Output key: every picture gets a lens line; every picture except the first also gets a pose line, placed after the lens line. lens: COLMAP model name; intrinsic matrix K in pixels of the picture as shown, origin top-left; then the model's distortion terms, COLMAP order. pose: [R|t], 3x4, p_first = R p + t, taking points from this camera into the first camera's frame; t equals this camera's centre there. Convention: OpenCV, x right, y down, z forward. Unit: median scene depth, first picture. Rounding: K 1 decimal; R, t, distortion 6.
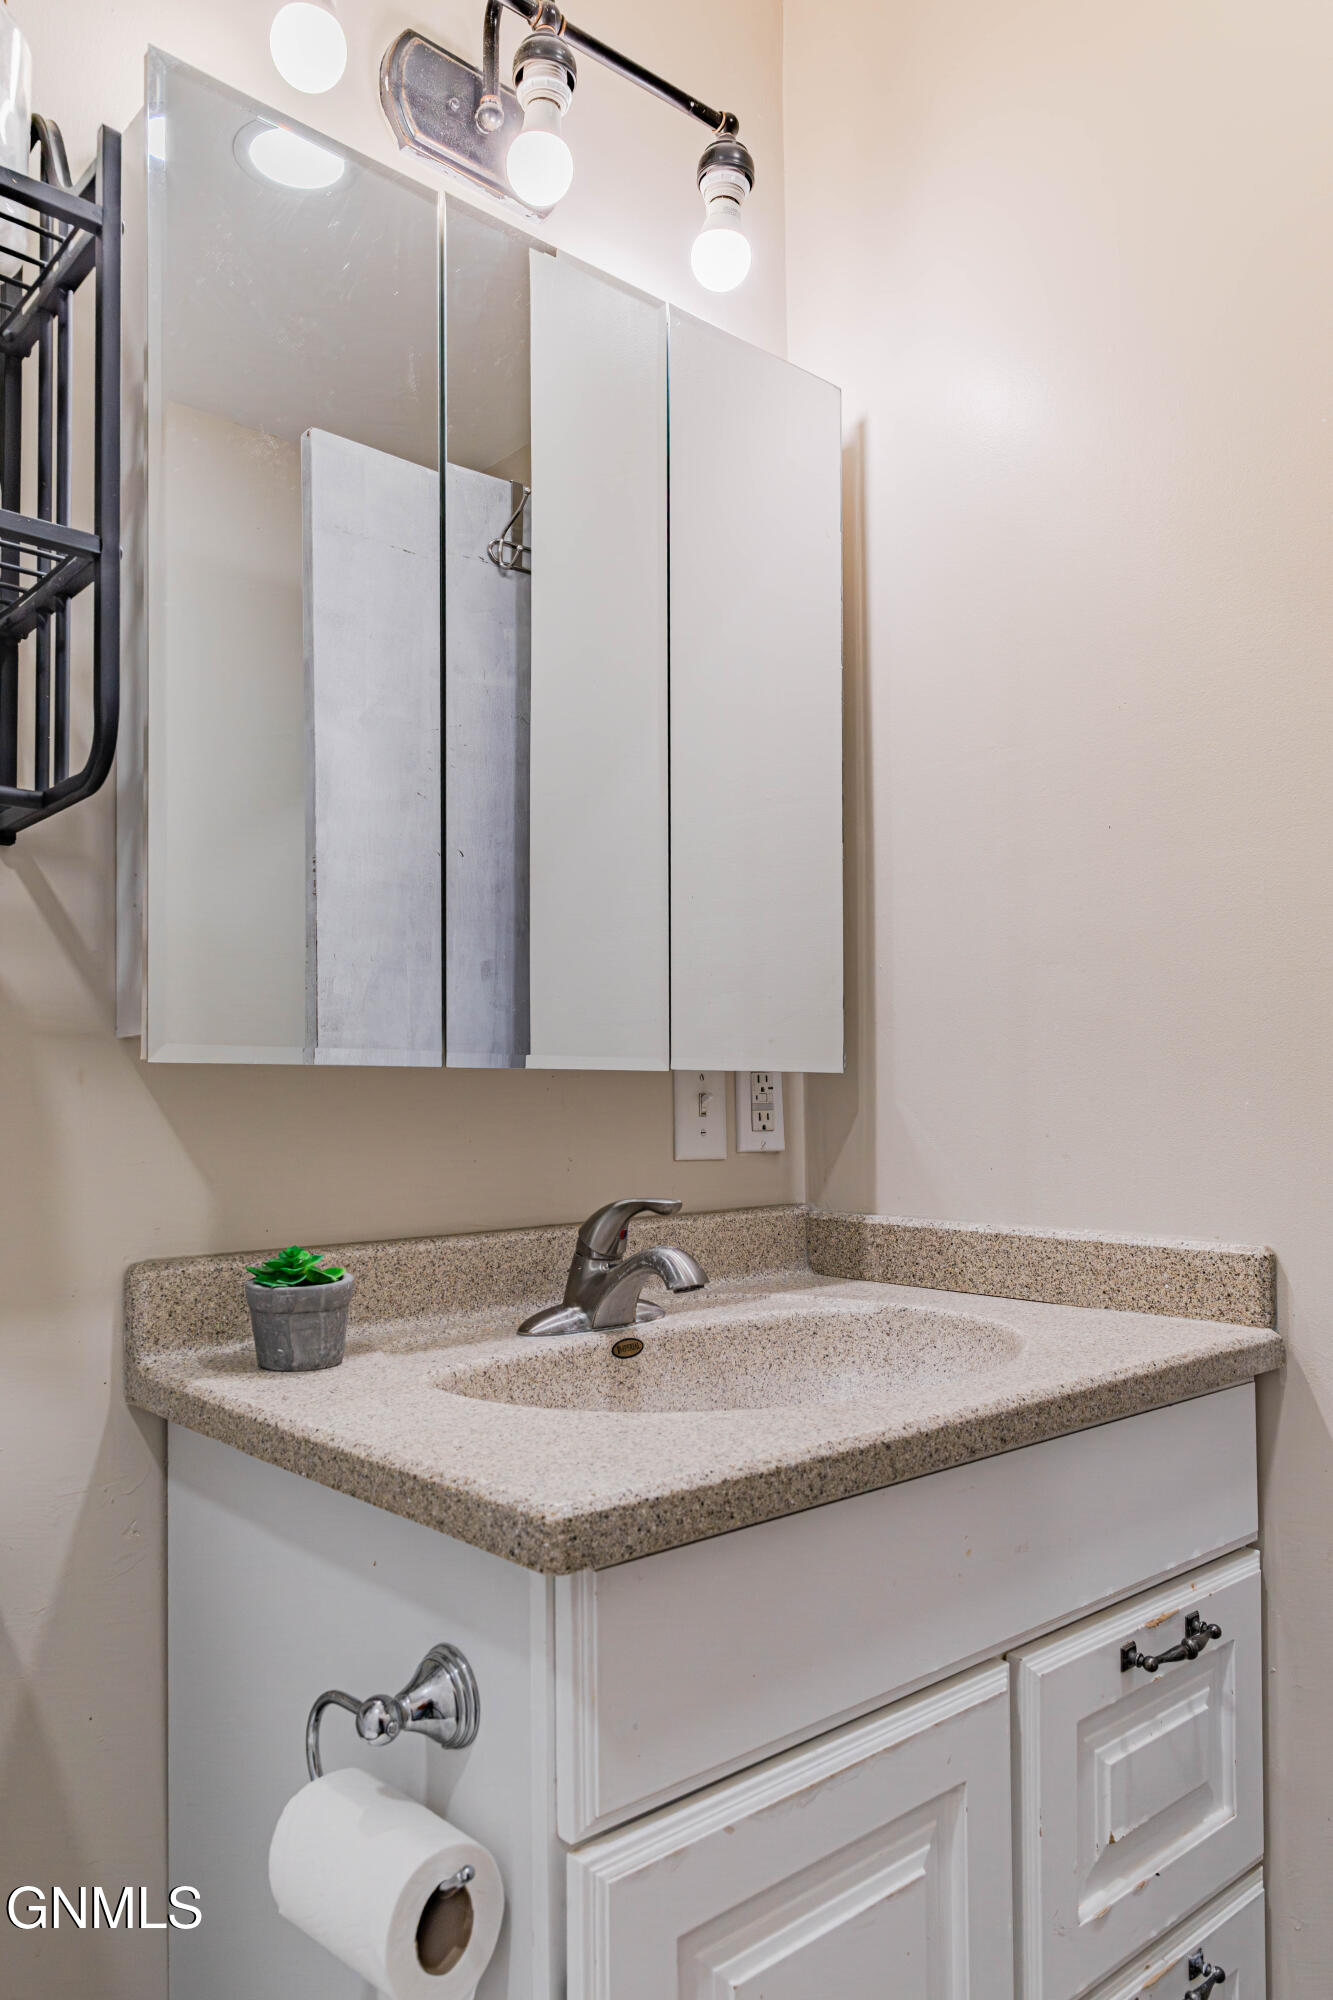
lens RADIAL K [[1392.3, 0, 665.8], [0, 1392.3, 1073.0], [0, 0, 1]] dist [-0.064254, -0.001890]
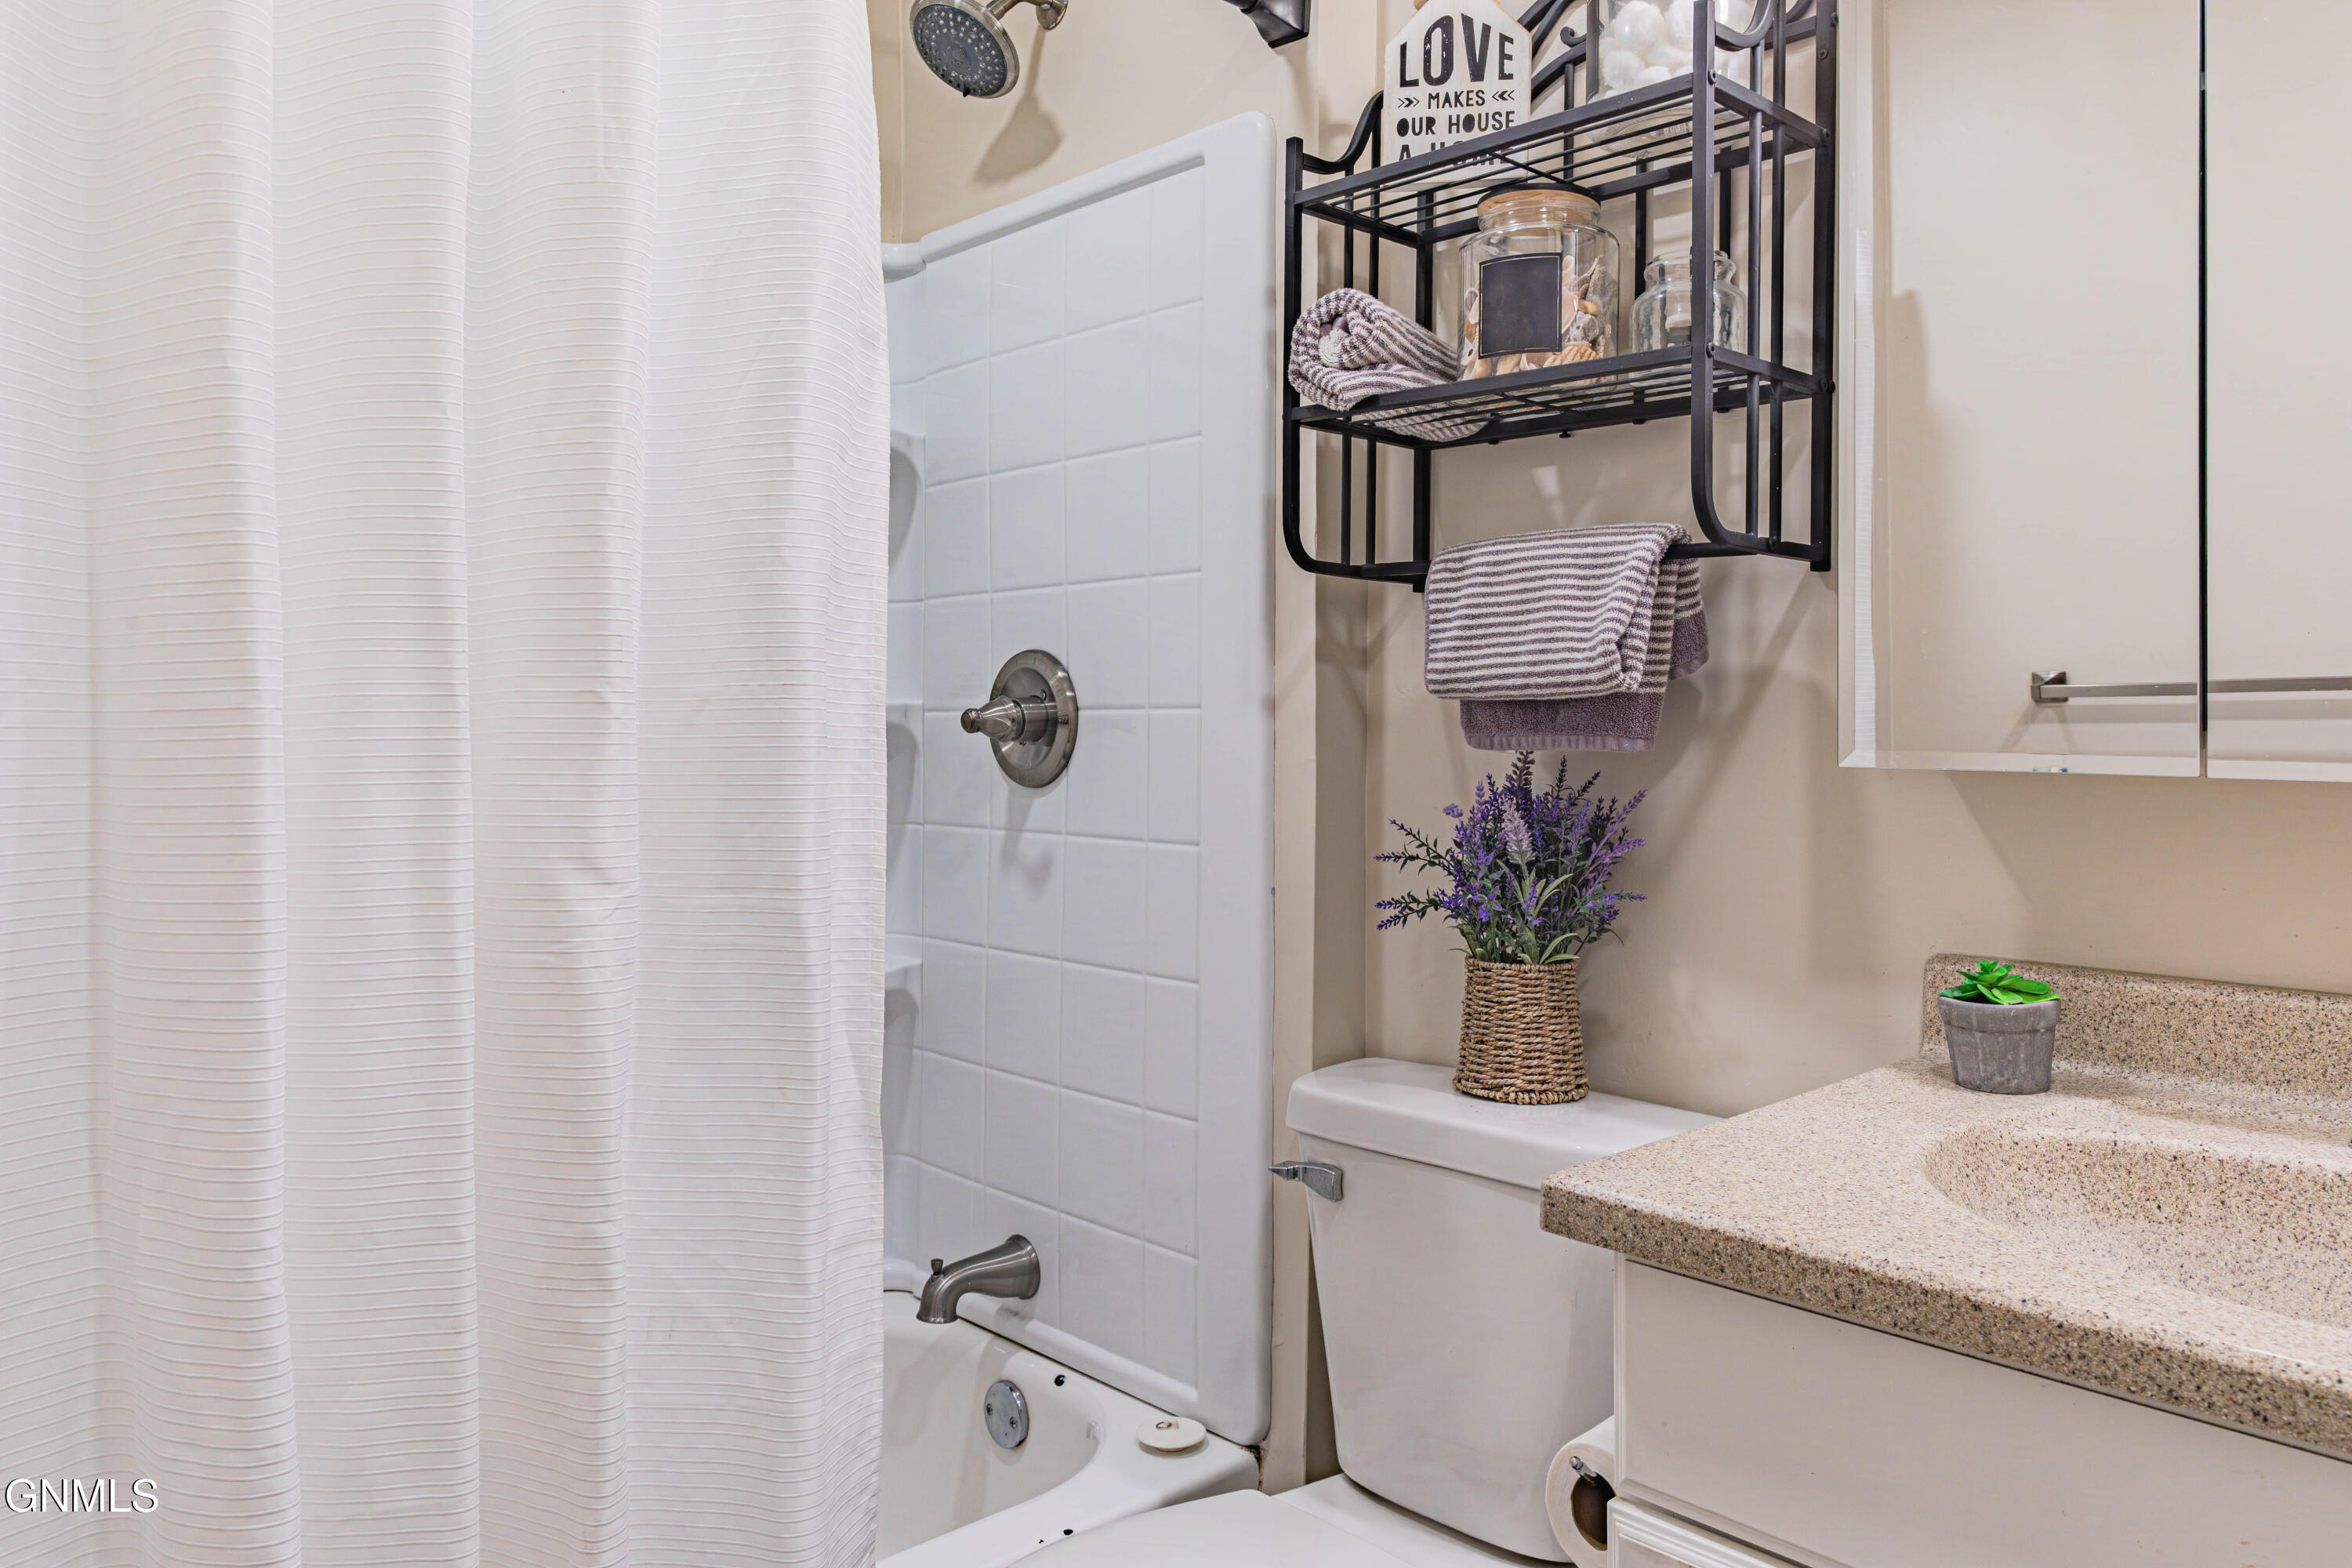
lens RADIAL K [[1637.4, 0, 1176.0], [0, 1637.4, 784.0], [0, 0, 1]] dist [-0.064254, -0.001890]
pose [[0.028594, 0.057745, -0.997922, 0.830389], [0.008766, 0.998277, 0.058017, -0.066166], [0.999553, -0.010406, 0.028038, 0.420043]]
